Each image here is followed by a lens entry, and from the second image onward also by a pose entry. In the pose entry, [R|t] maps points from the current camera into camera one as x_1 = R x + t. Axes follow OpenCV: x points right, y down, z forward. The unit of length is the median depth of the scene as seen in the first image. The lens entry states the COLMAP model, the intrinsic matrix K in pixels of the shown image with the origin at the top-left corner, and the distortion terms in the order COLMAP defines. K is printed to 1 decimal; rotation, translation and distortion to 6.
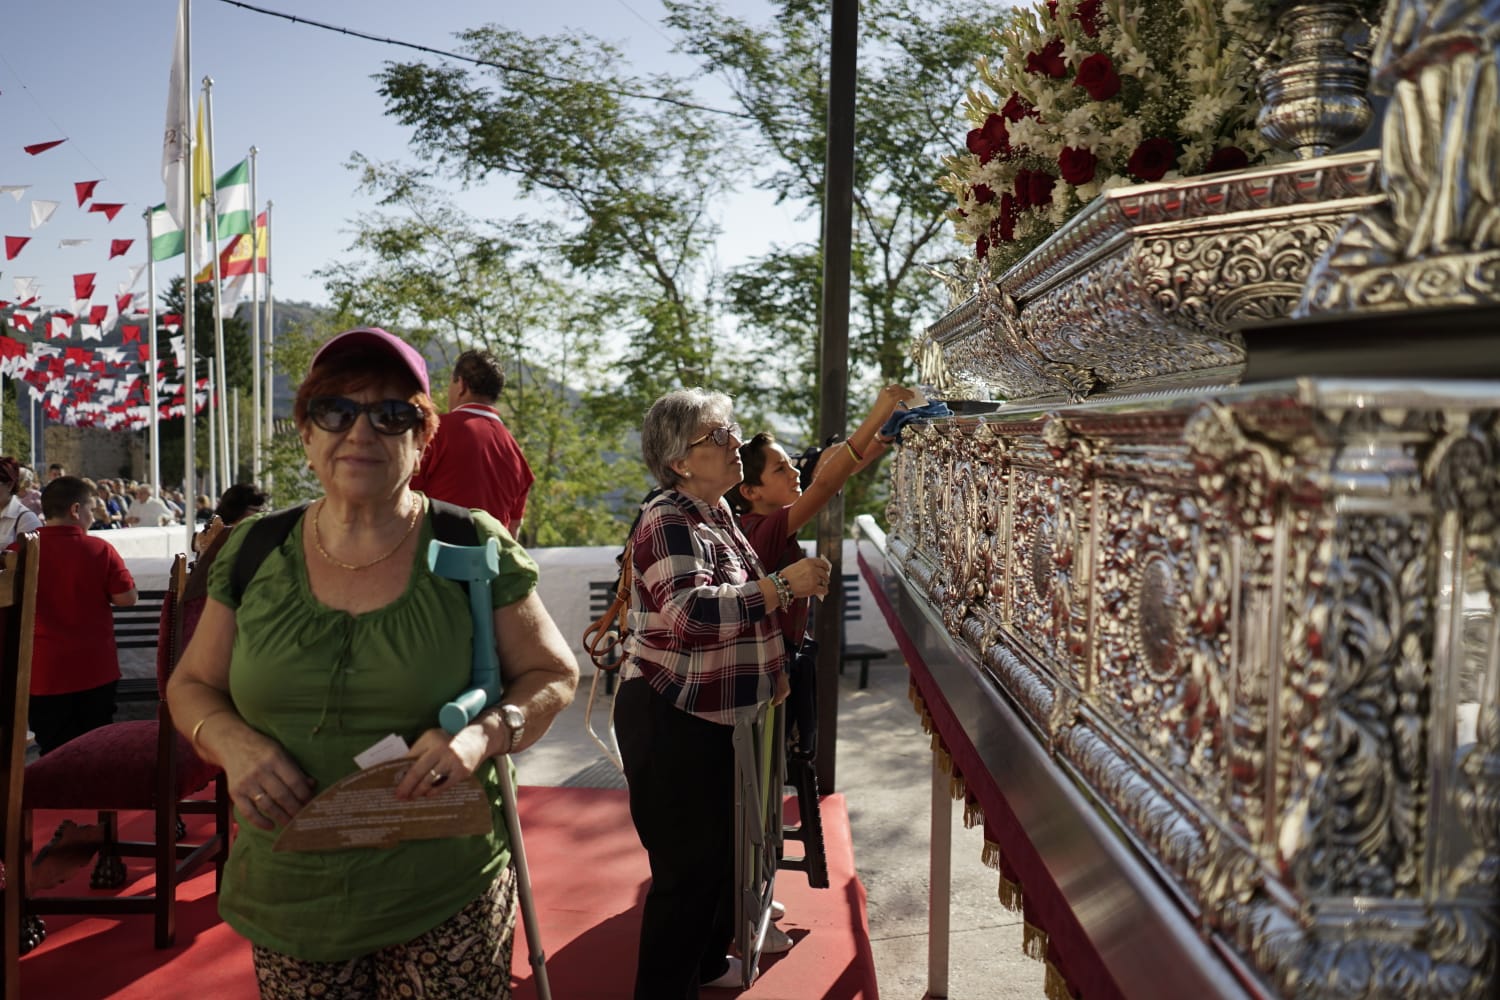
lens RADIAL K [[1157.7, 0, 750.1], [0, 1157.7, 497.5], [0, 0, 1]] dist [-0.011524, 0.001199]
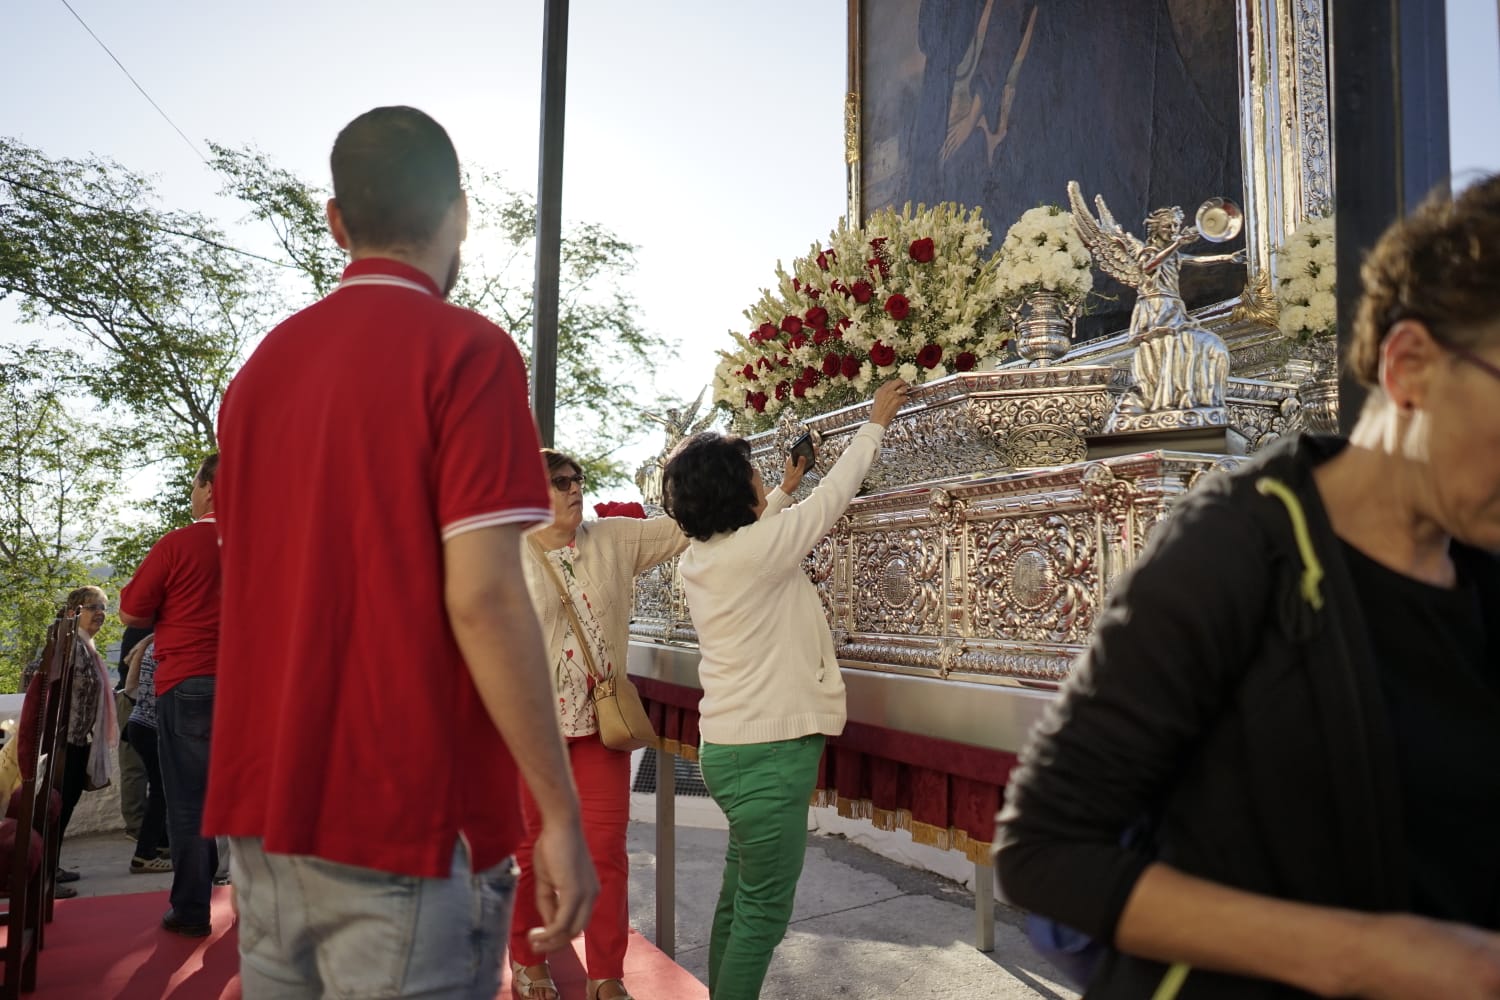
lens RADIAL K [[1157.7, 0, 751.9], [0, 1157.7, 511.6], [0, 0, 1]] dist [-0.011524, 0.001199]
pose [[0.893463, 0.020279, 0.448680, -0.849563], [0.035700, 0.992613, -0.115953, 0.172233], [-0.447717, 0.119618, 0.886139, -0.518662]]
